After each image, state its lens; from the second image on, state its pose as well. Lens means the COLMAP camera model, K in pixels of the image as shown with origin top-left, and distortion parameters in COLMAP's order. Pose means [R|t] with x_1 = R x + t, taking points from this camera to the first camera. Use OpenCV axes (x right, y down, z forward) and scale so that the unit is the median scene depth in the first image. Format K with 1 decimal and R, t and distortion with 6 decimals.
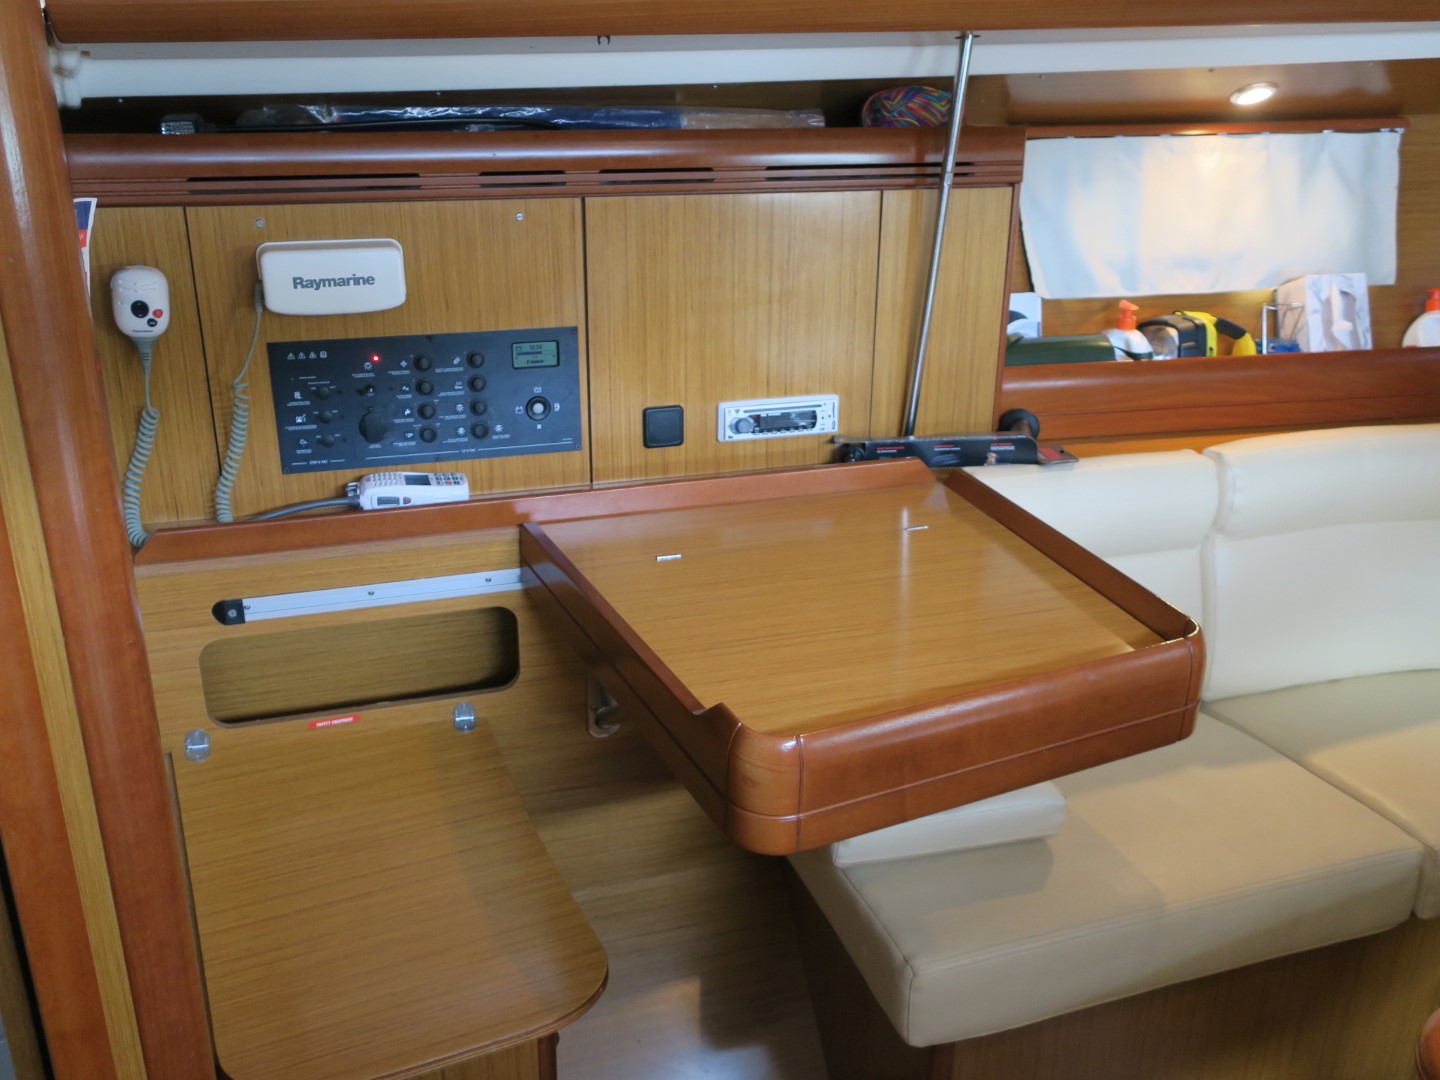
lens RADIAL K [[1296.6, 0, 748.0], [0, 1296.6, 550.1], [0, 0, 1]] dist [-0.001366, 0.038074]
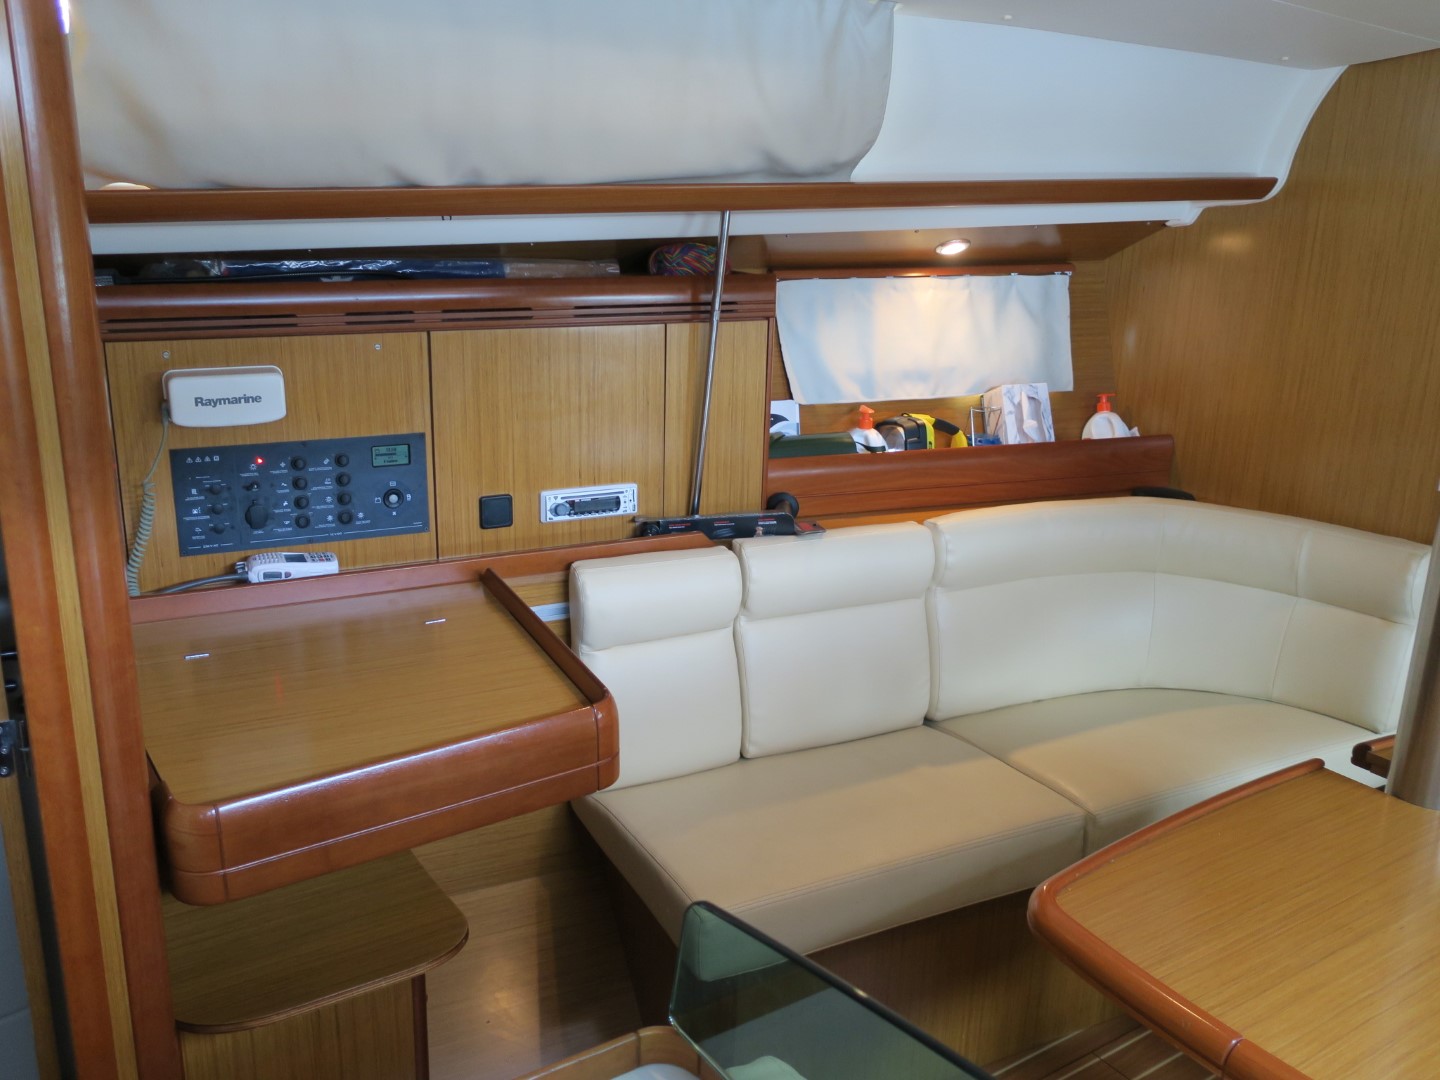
lens RADIAL K [[1296.6, 0, 753.5], [0, 1296.6, 568.6], [0, 0, 1]] dist [-0.001366, 0.038074]
pose [[0.988788, -0.027546, 0.146761, -0.005342], [0.035772, 0.997916, -0.053706, 0.034371], [-0.144976, 0.058354, 0.987713, -0.255922]]
